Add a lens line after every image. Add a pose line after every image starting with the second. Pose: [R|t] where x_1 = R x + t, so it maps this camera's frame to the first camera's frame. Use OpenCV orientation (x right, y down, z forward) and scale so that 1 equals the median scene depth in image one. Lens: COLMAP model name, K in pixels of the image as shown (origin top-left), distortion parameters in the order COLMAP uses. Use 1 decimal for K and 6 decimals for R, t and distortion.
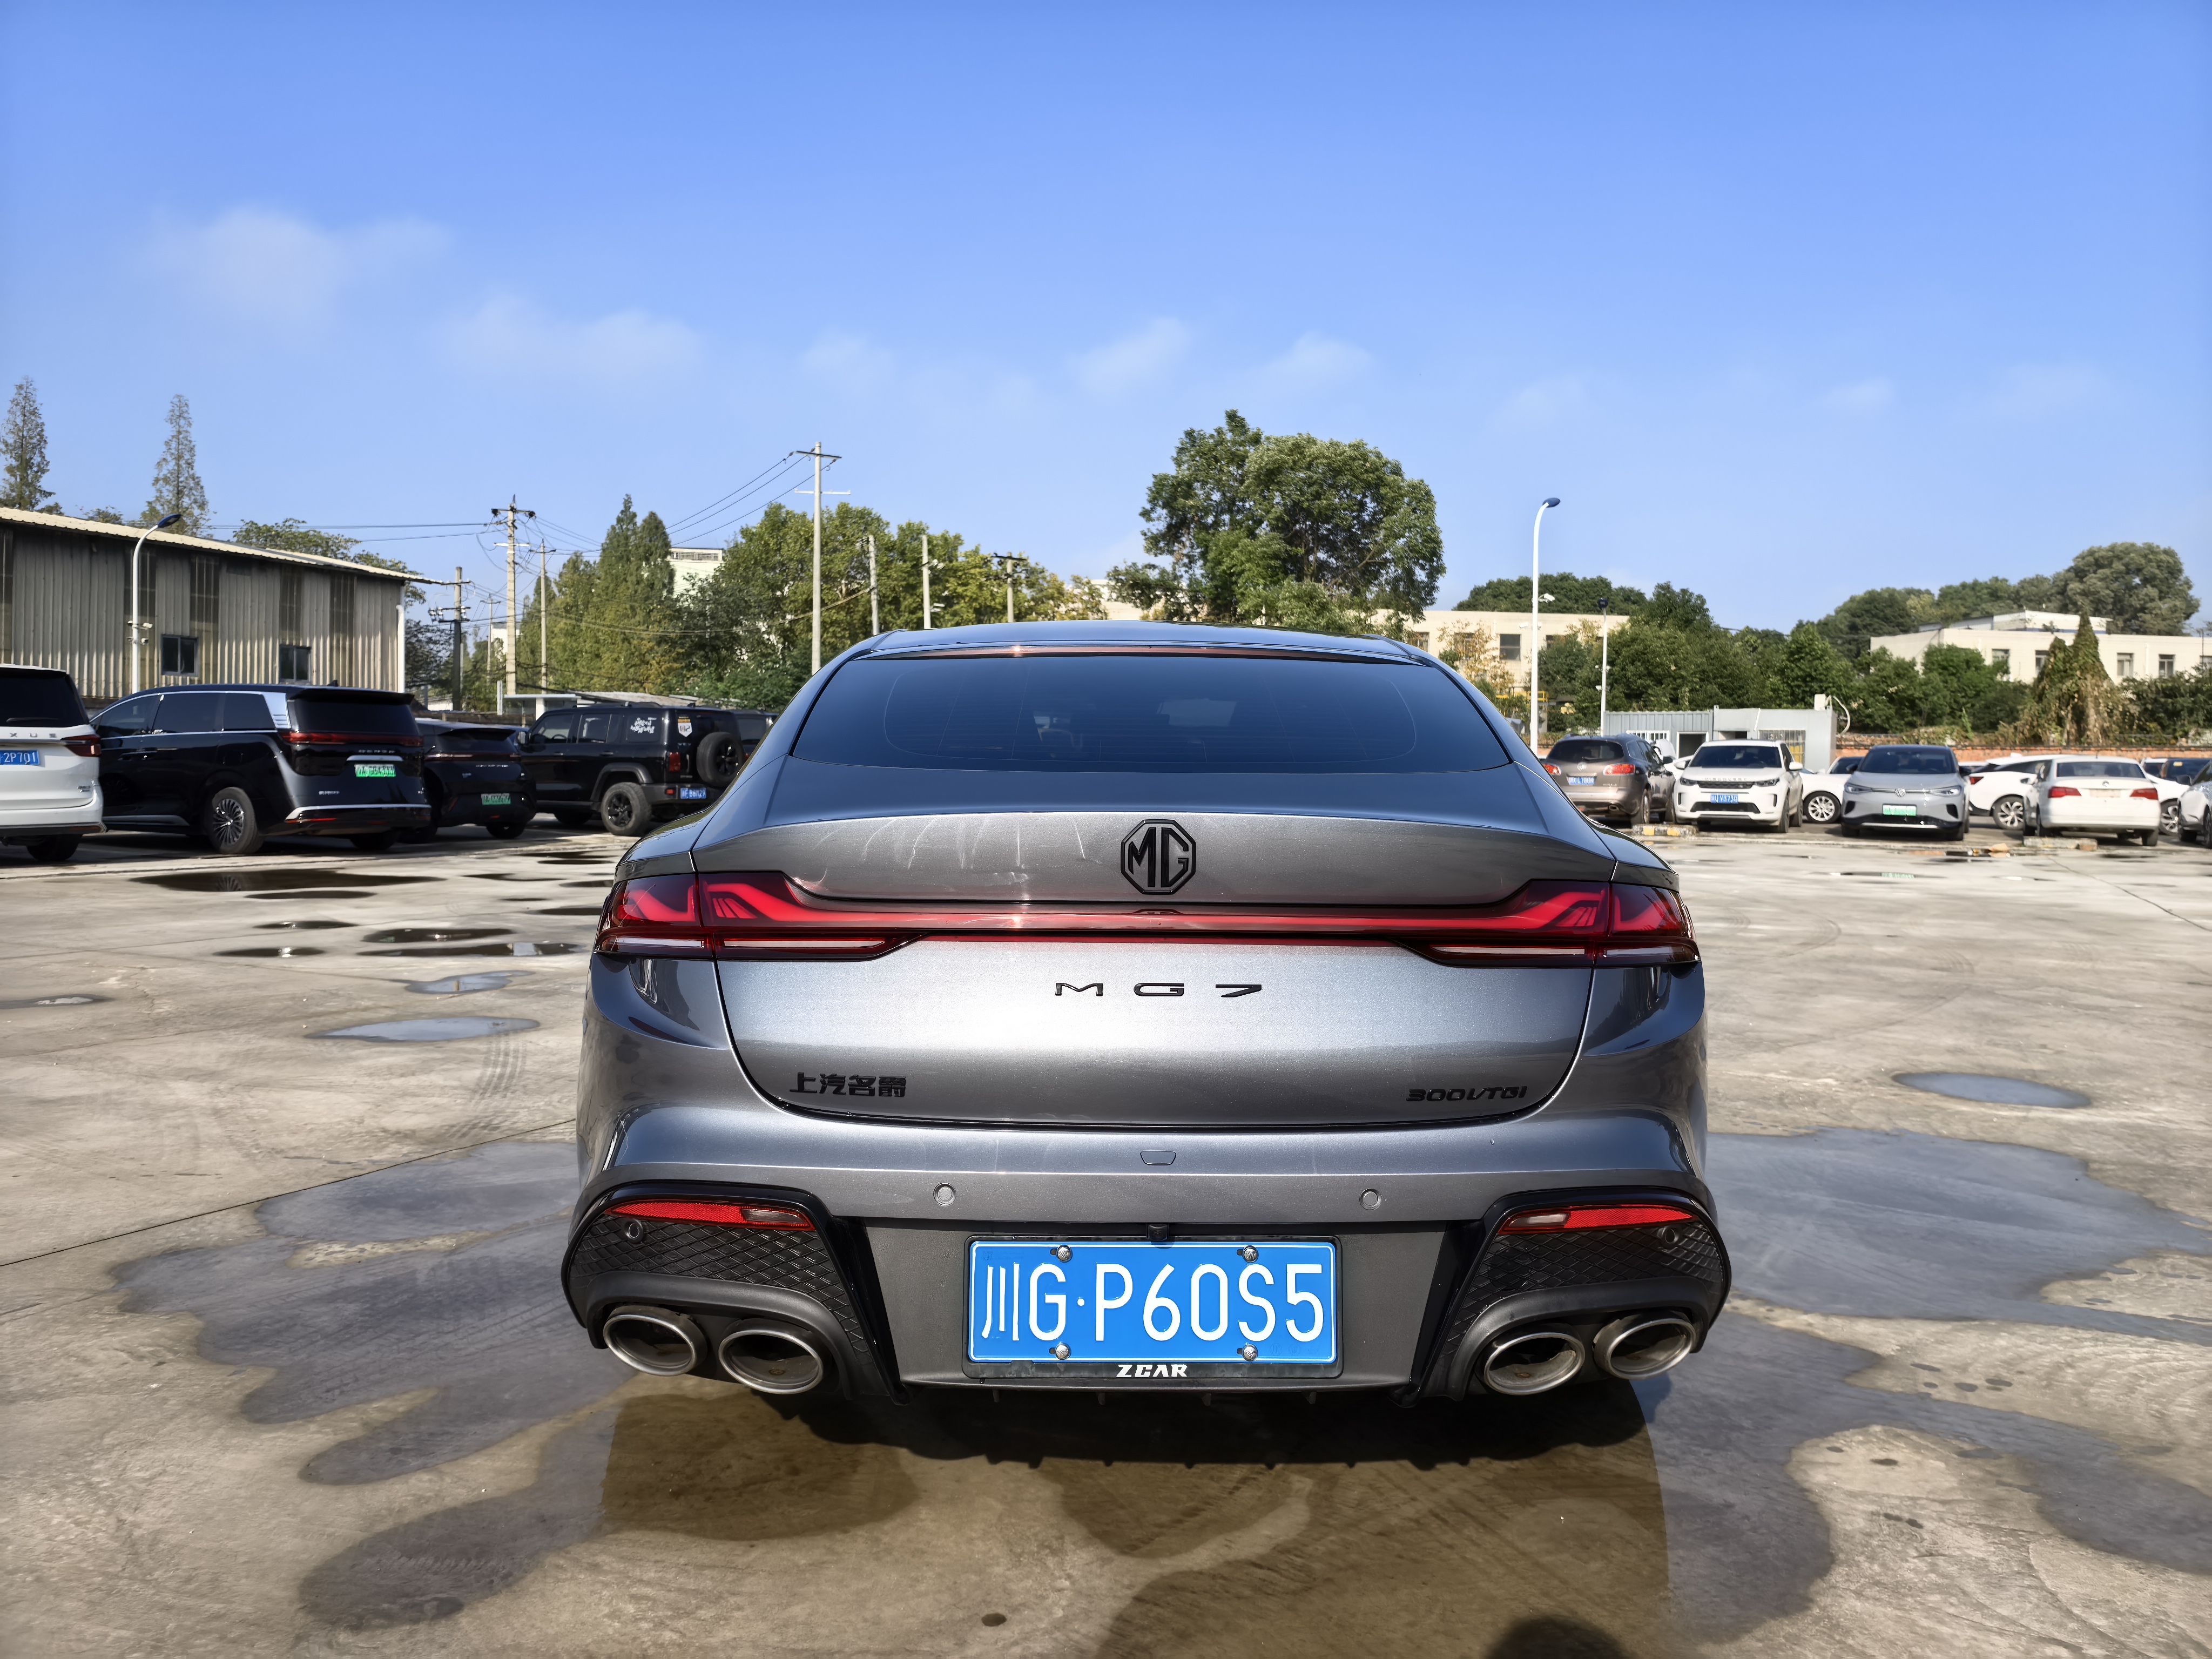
lens RADIAL K [[1572.8, 0, 1131.7], [0, 1572.8, 807.5], [0, 0, 1]] dist [0.040405, -0.060965]
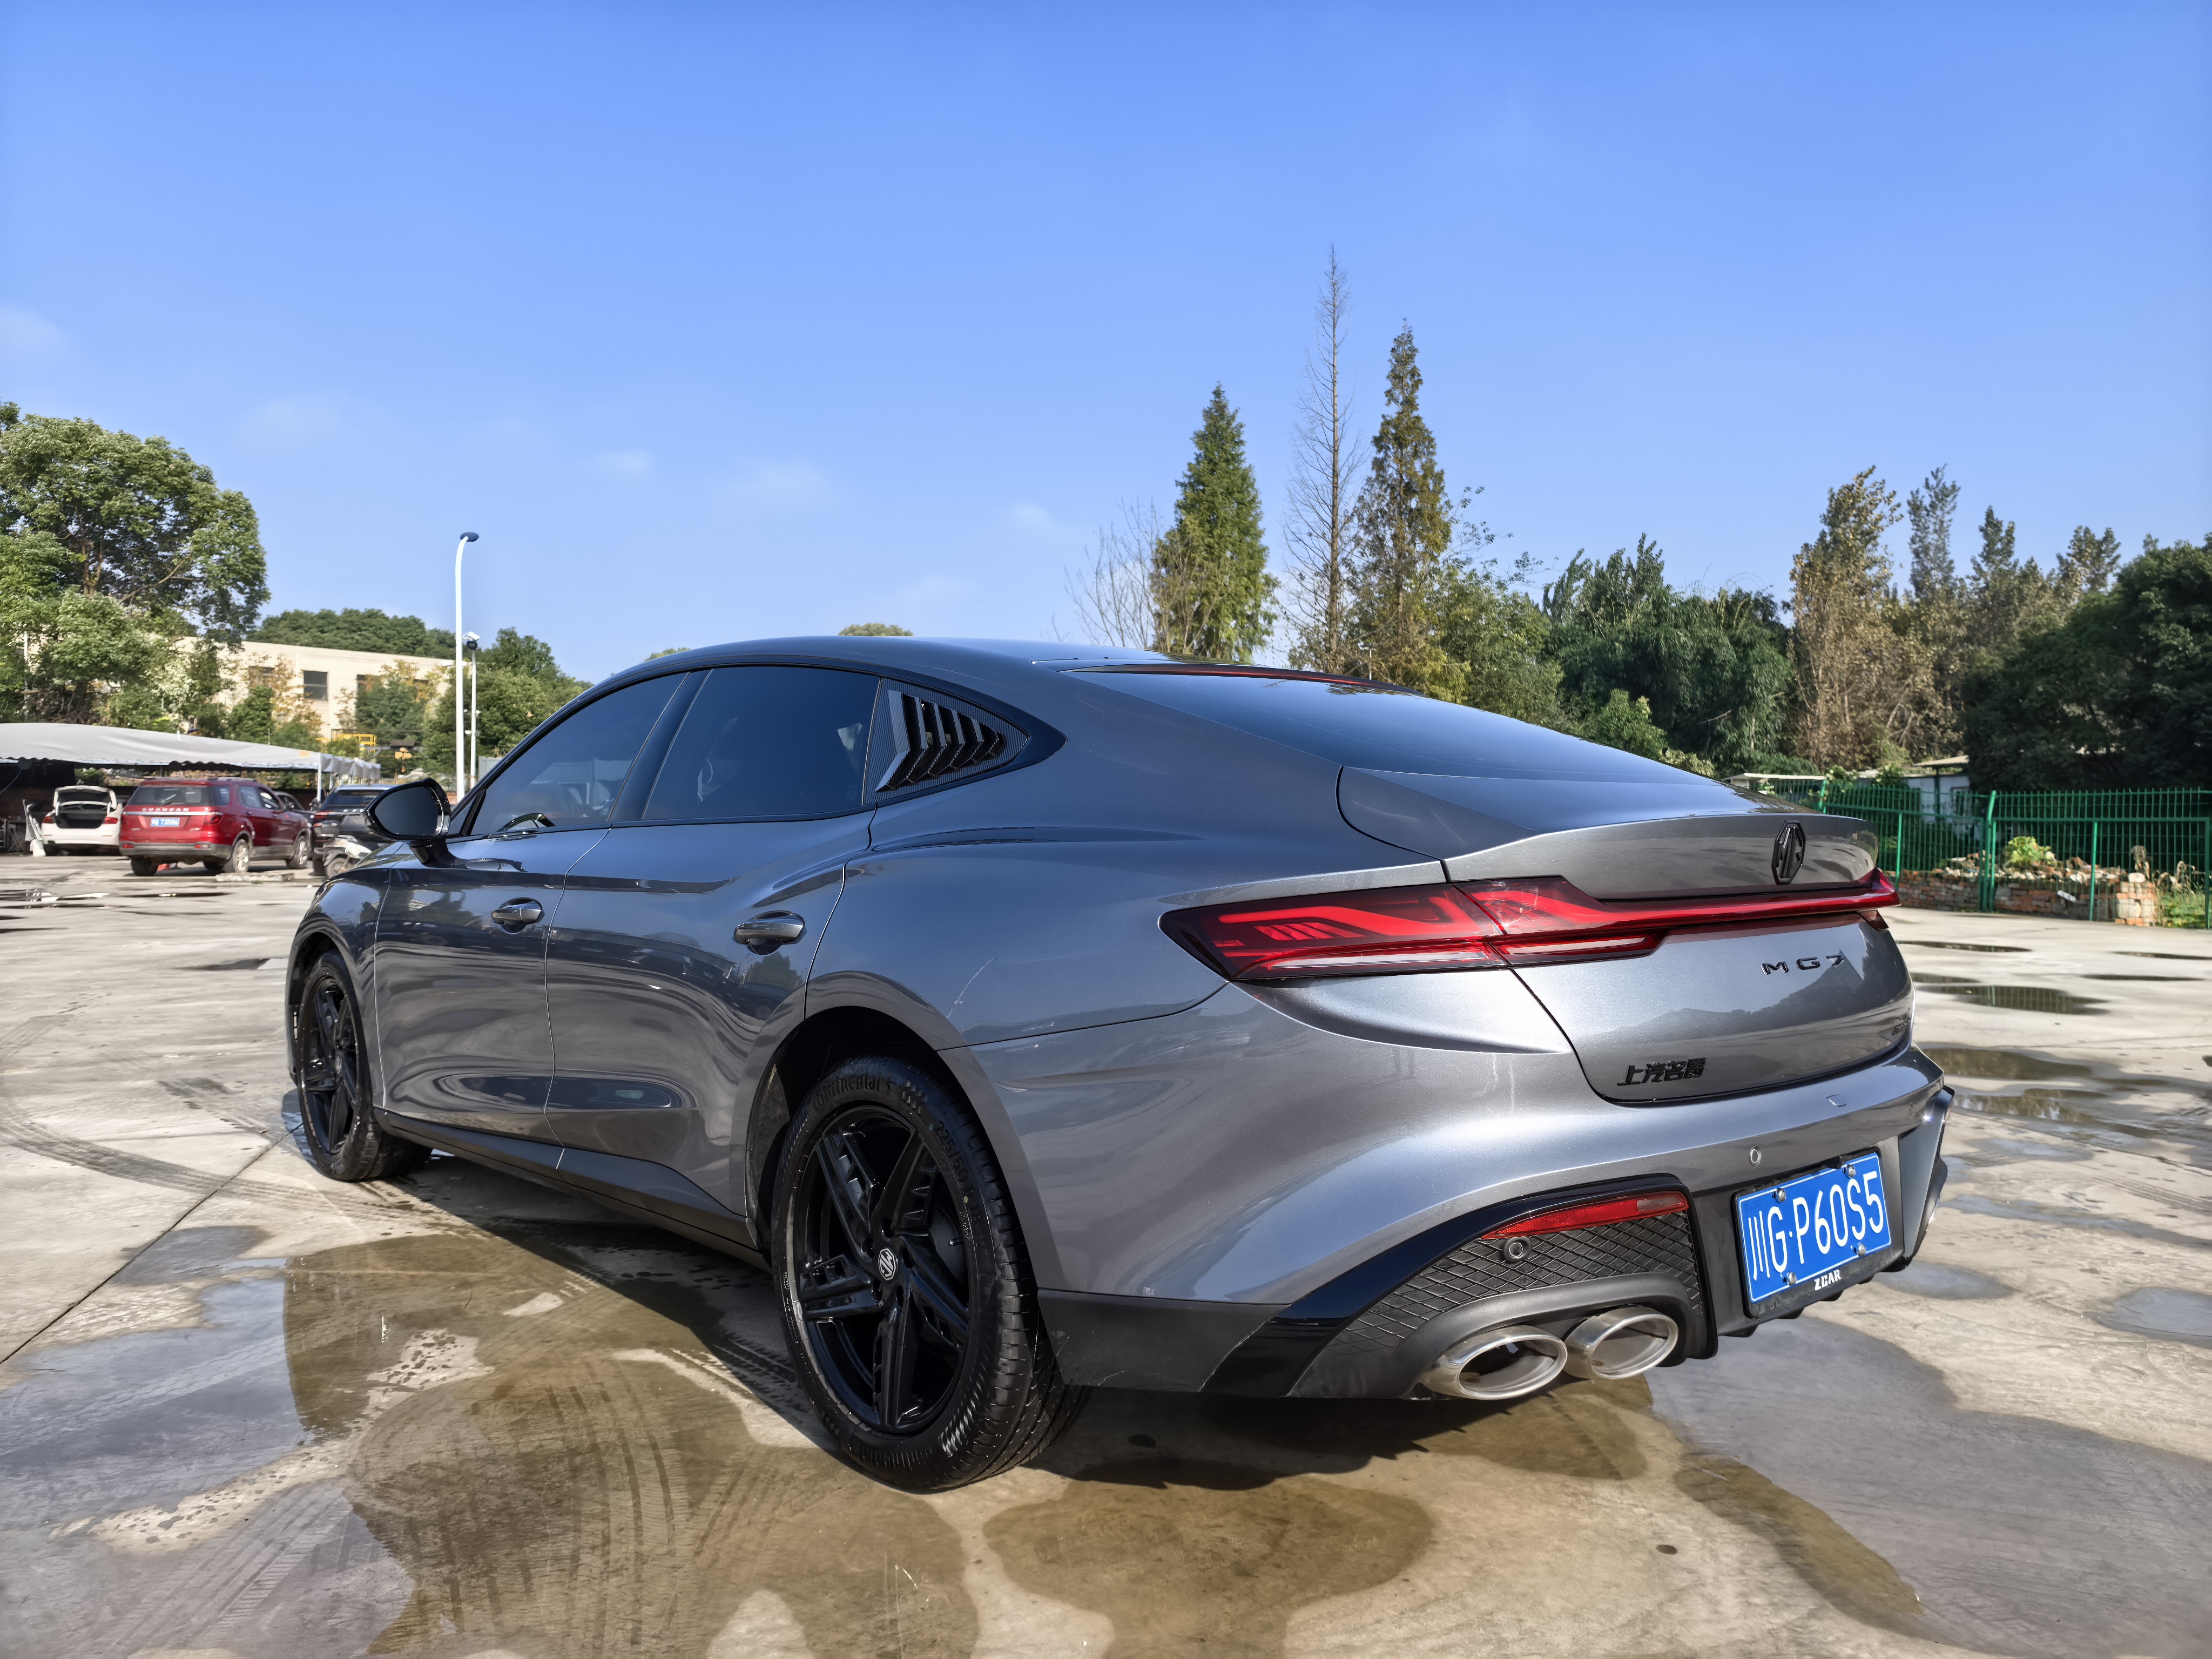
lens RADIAL K [[1572.8, 0, 1104.1], [0, 1572.8, 840.3], [0, 0, 1]] dist [0.040405, -0.060965]
pose [[0.754750, -0.015238, 0.655836, -0.034401], [0.021892, 0.999758, -0.001966, 0.000417], [-0.655647, 0.015842, 0.754901, 0.013054]]
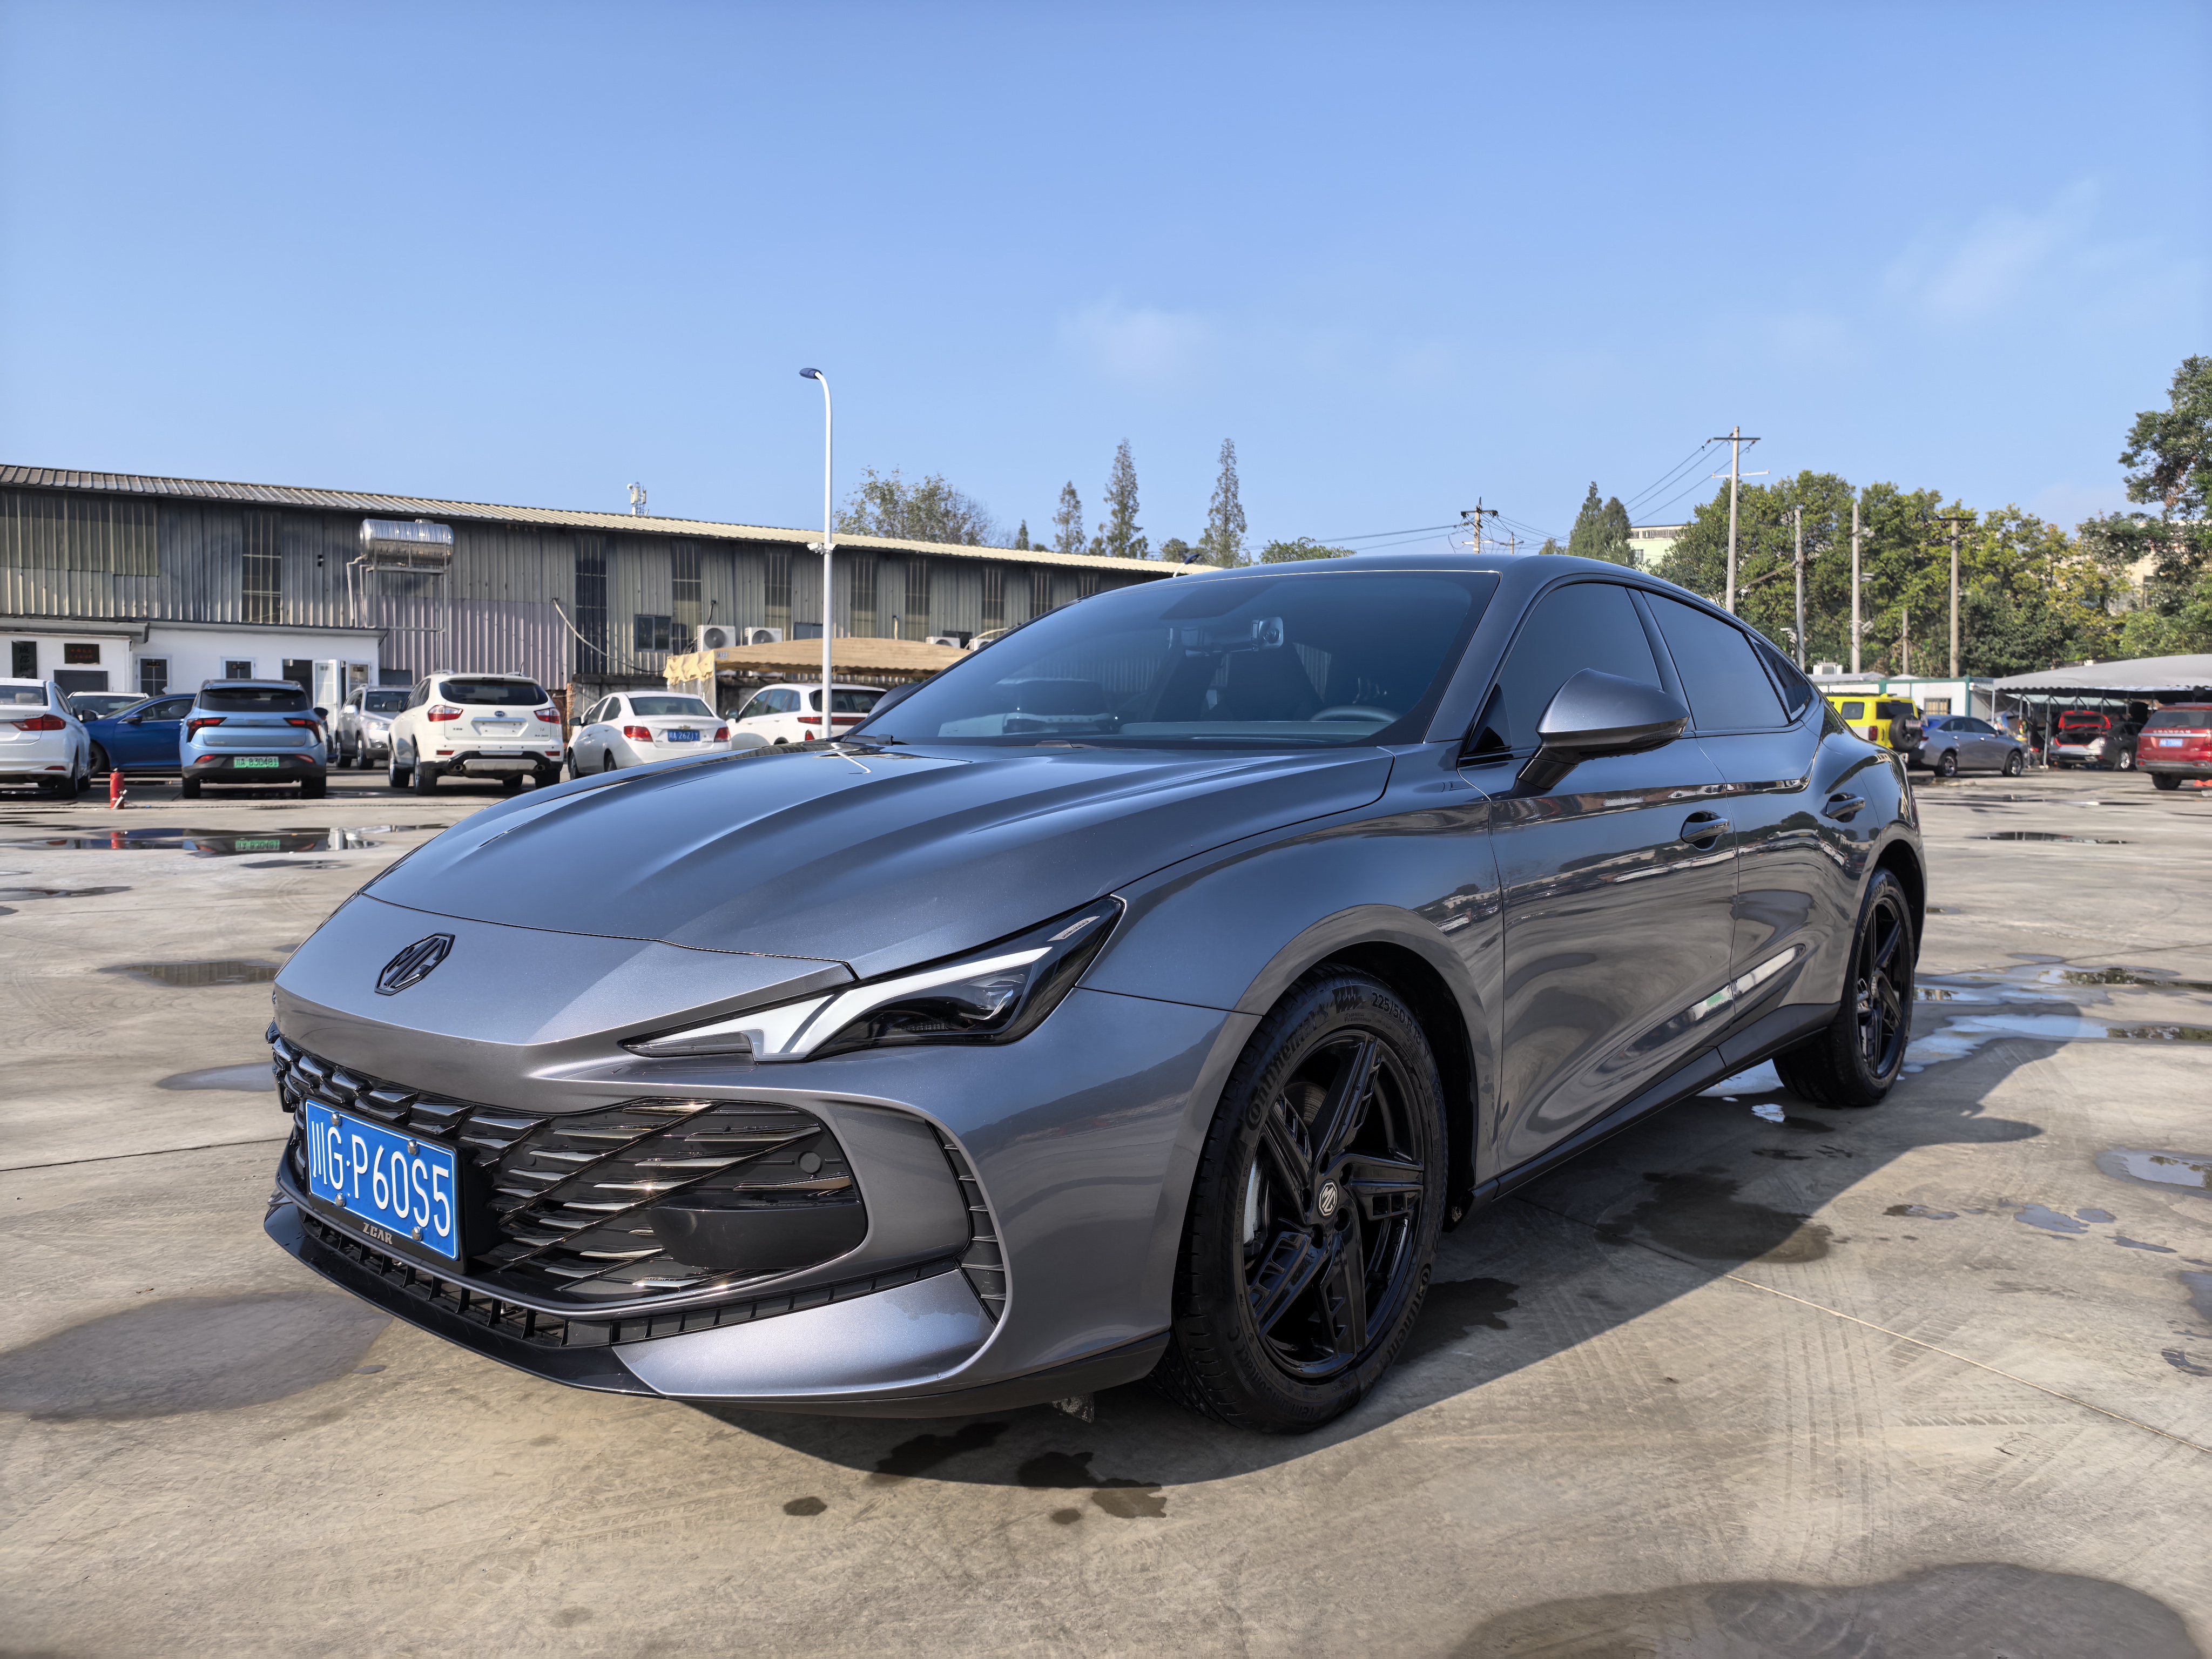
lens RADIAL K [[1572.8, 0, 1129.0], [0, 1572.8, 824.7], [0, 0, 1]] dist [0.040405, -0.060965]
pose [[0.817893, 0.028837, -0.574648, 0.070865], [-0.013936, 0.999443, 0.030319, 0.003893], [0.575202, -0.016790, 0.817839, -0.076450]]
